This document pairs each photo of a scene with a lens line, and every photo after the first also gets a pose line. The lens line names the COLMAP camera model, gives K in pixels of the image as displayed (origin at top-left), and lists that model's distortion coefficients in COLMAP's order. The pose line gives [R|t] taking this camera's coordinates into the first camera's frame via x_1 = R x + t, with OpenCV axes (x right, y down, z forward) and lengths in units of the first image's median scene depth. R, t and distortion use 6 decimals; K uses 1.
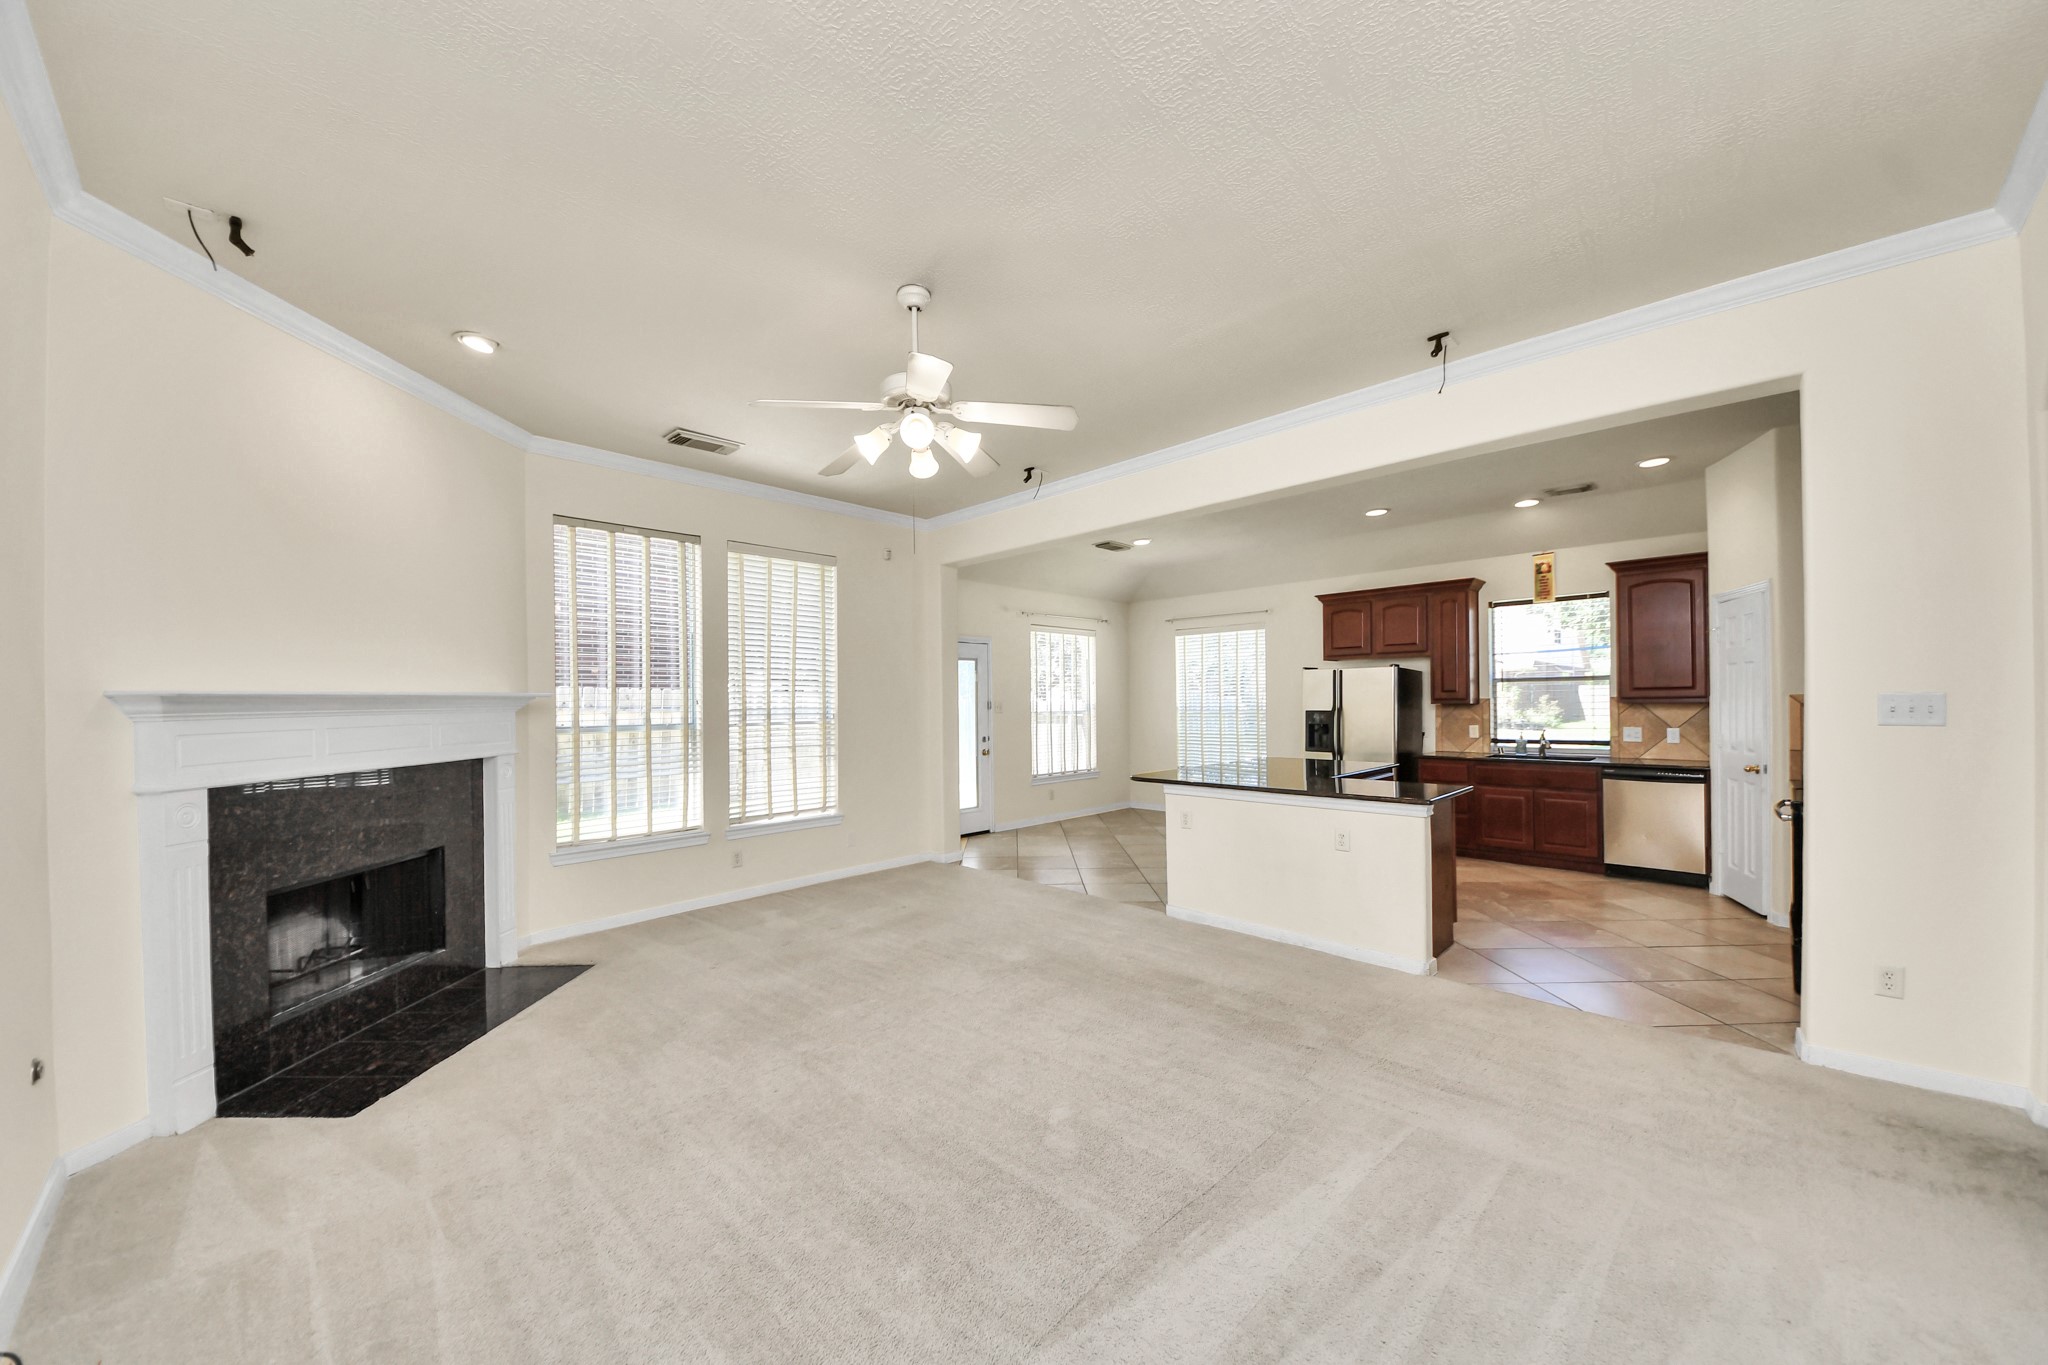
lens RADIAL K [[717.9, 0, 1016.0], [0, 717.9, 700.4], [0, 0, 1]] dist [0.001127, -0.006719]
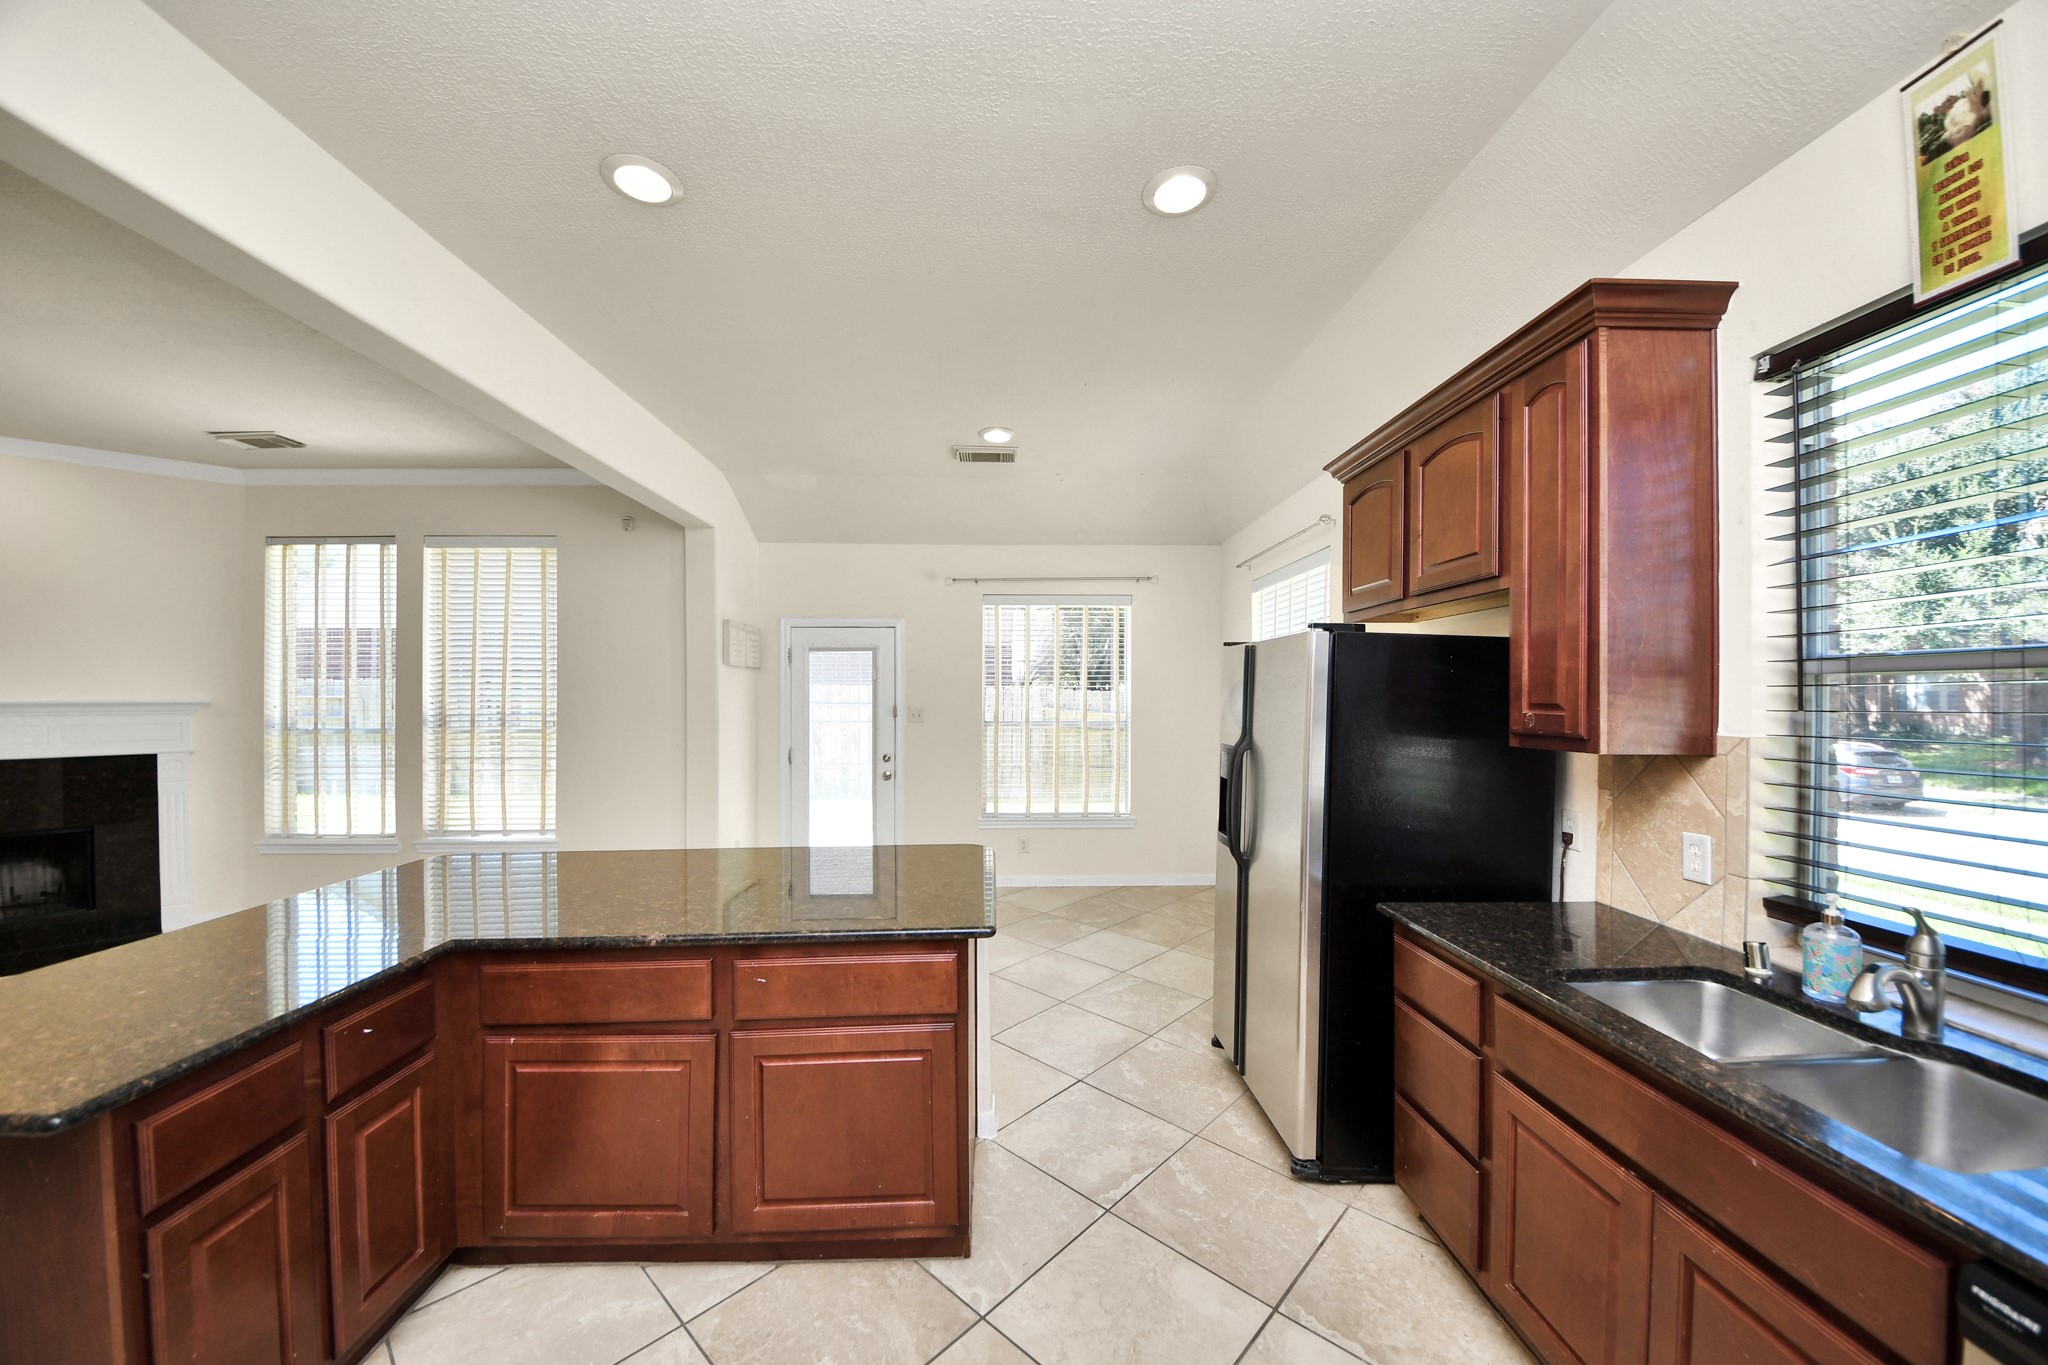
lens RADIAL K [[744.0, 0, 1024.0], [0, 744.0, 682.5], [0, 0, 1]] dist [0.000551, -0.008219]
pose [[0.730748, -0.004532, -0.682633, 0.690445], [-0.002282, 0.999956, -0.009082, -0.018573], [0.682644, 0.008195, 0.730705, 0.675667]]
